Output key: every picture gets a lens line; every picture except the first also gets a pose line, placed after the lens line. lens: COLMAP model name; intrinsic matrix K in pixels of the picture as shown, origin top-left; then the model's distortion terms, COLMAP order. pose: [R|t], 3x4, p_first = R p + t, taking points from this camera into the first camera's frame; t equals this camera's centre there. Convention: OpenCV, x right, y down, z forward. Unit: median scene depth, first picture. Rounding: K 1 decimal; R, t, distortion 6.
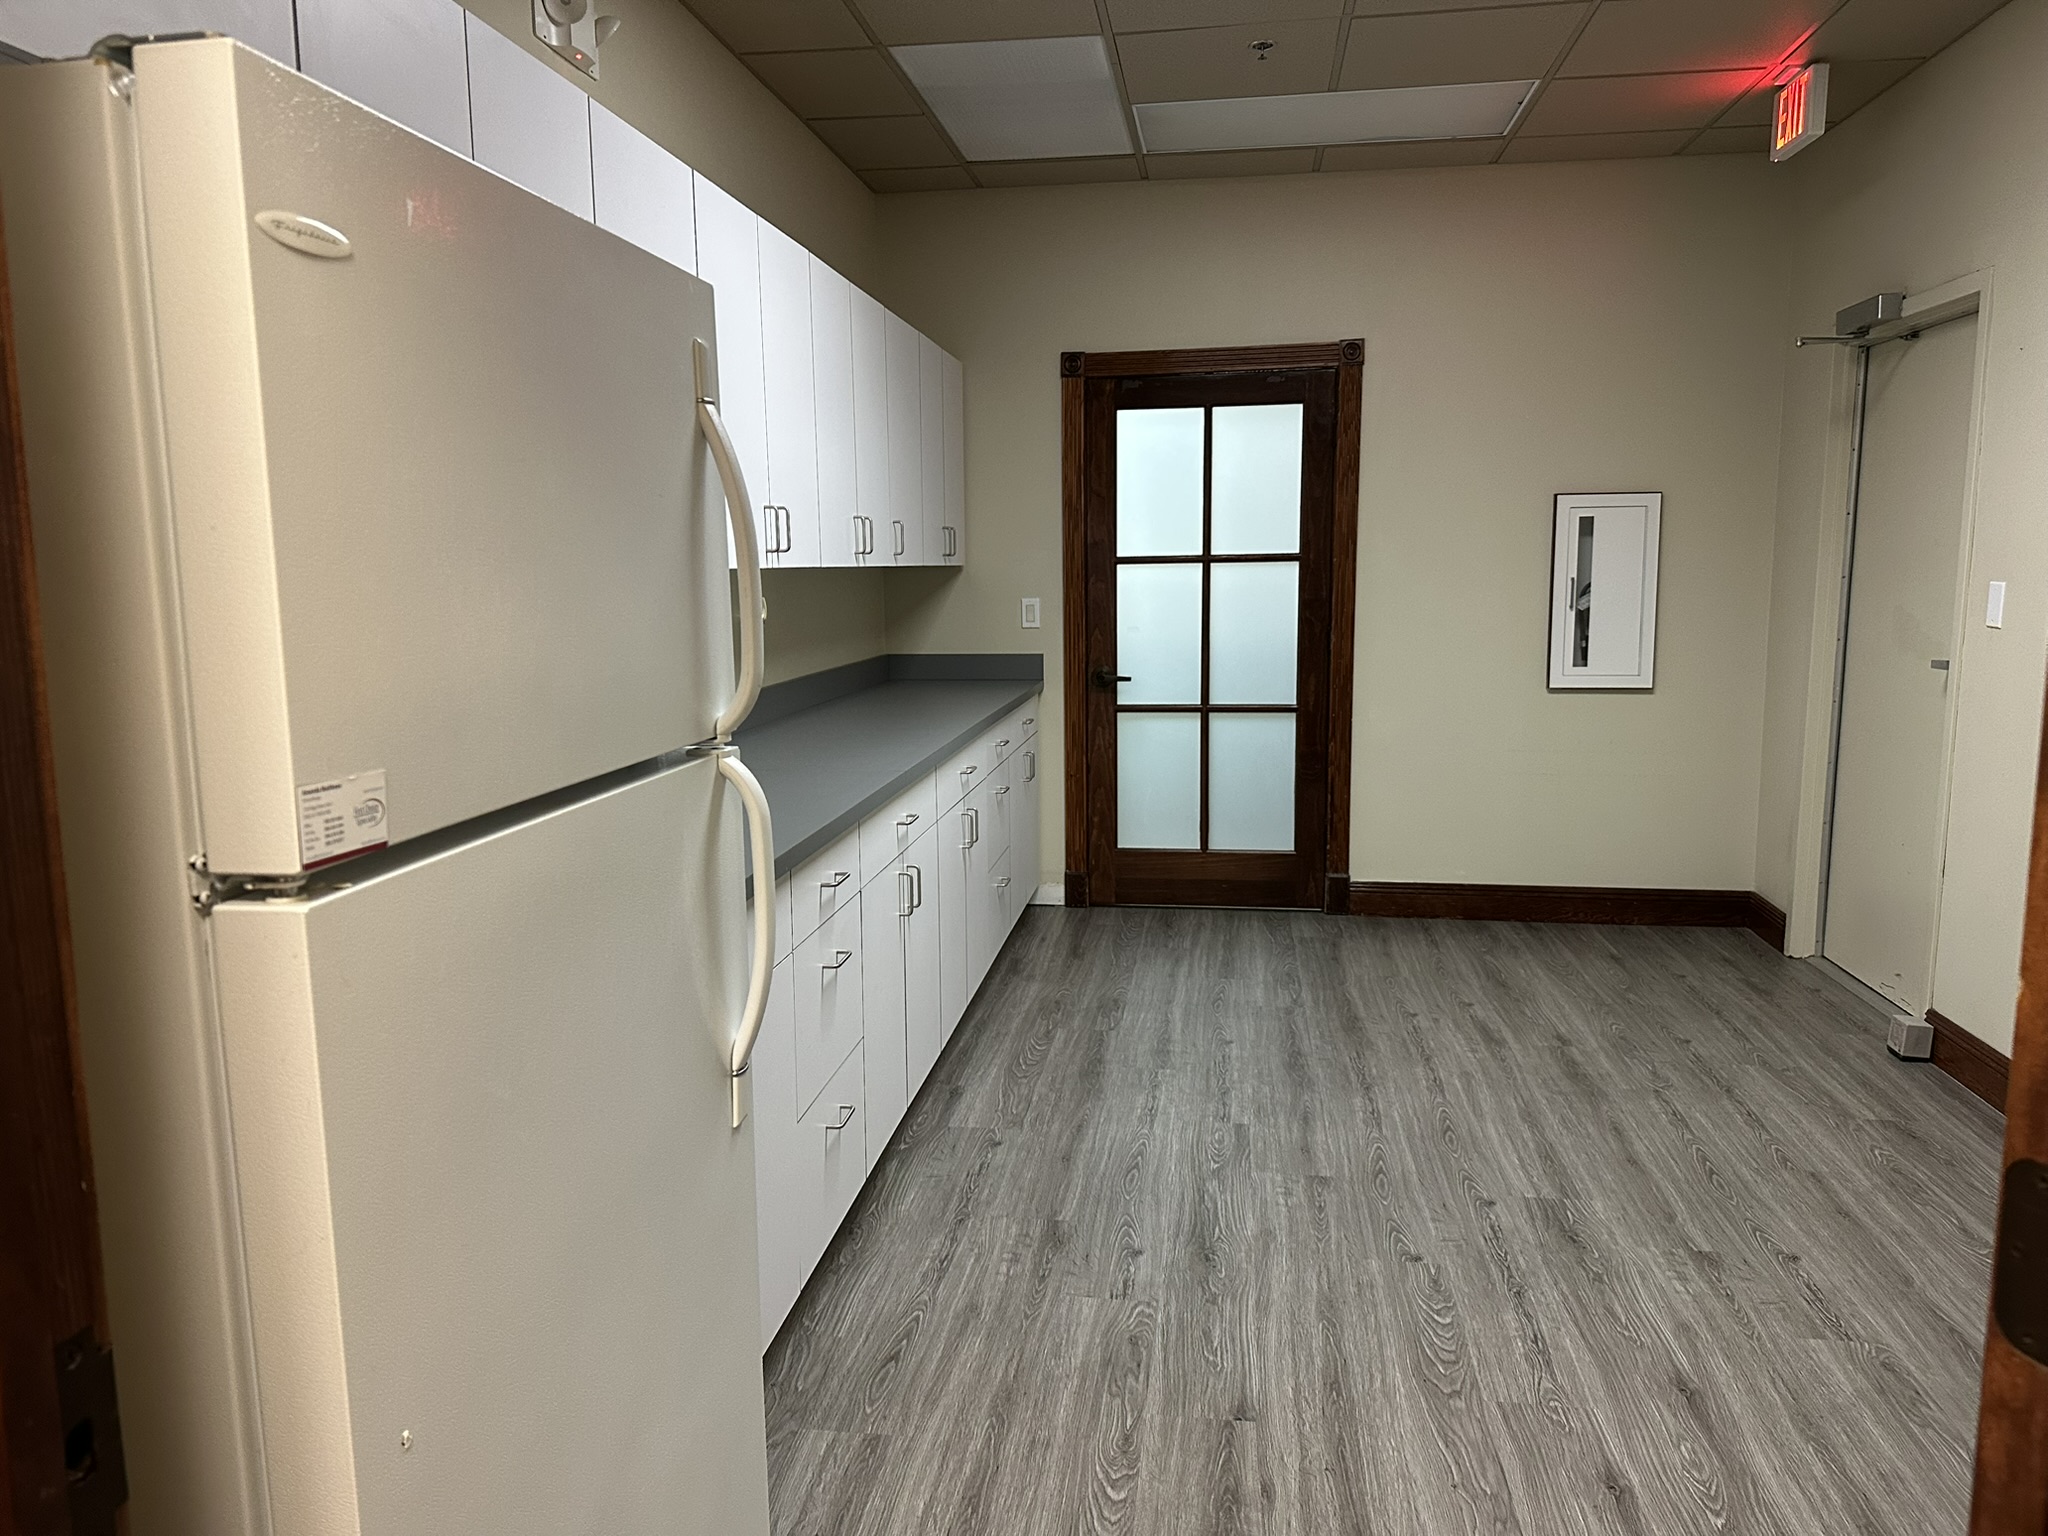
lens RADIAL K [[1451.1, 0, 1020.6], [0, 1451.1, 766.9], [0, 0, 1]] dist [0.112596, -0.006543]
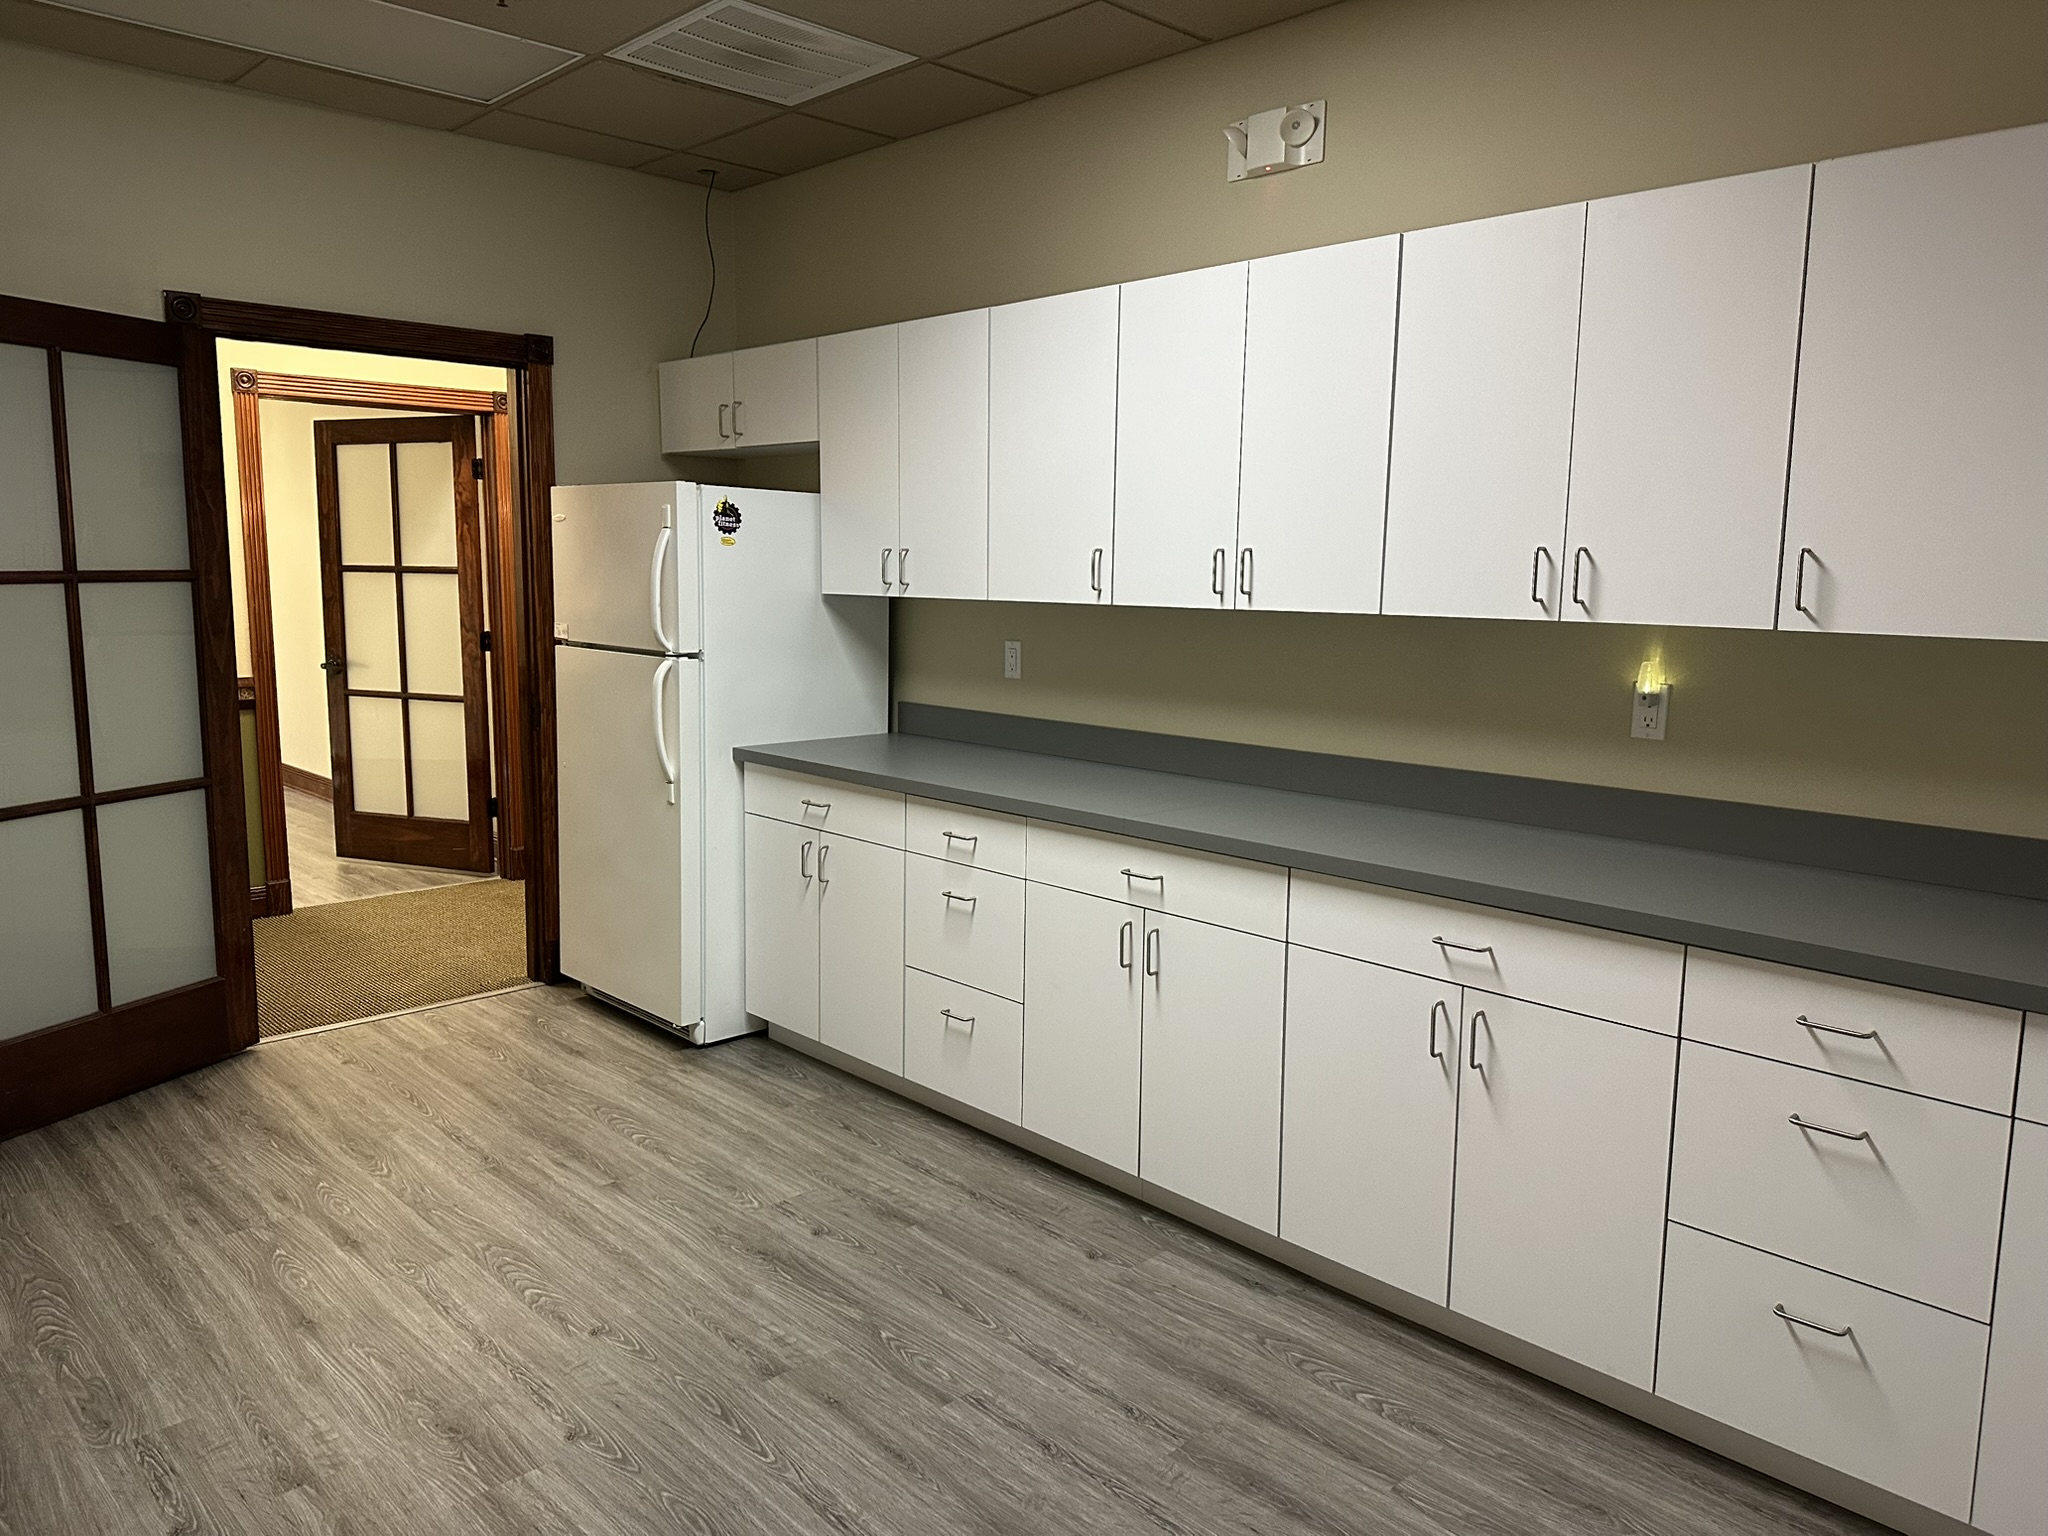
lens RADIAL K [[1451.1, 0, 1020.6], [0, 1451.1, 766.9], [0, 0, 1]] dist [0.112596, -0.006543]
pose [[-0.612910, 0.118927, -0.781152, 0.840486], [-0.122542, 0.962340, 0.242661, -0.302635], [0.780592, 0.244454, -0.575254, 1.744819]]
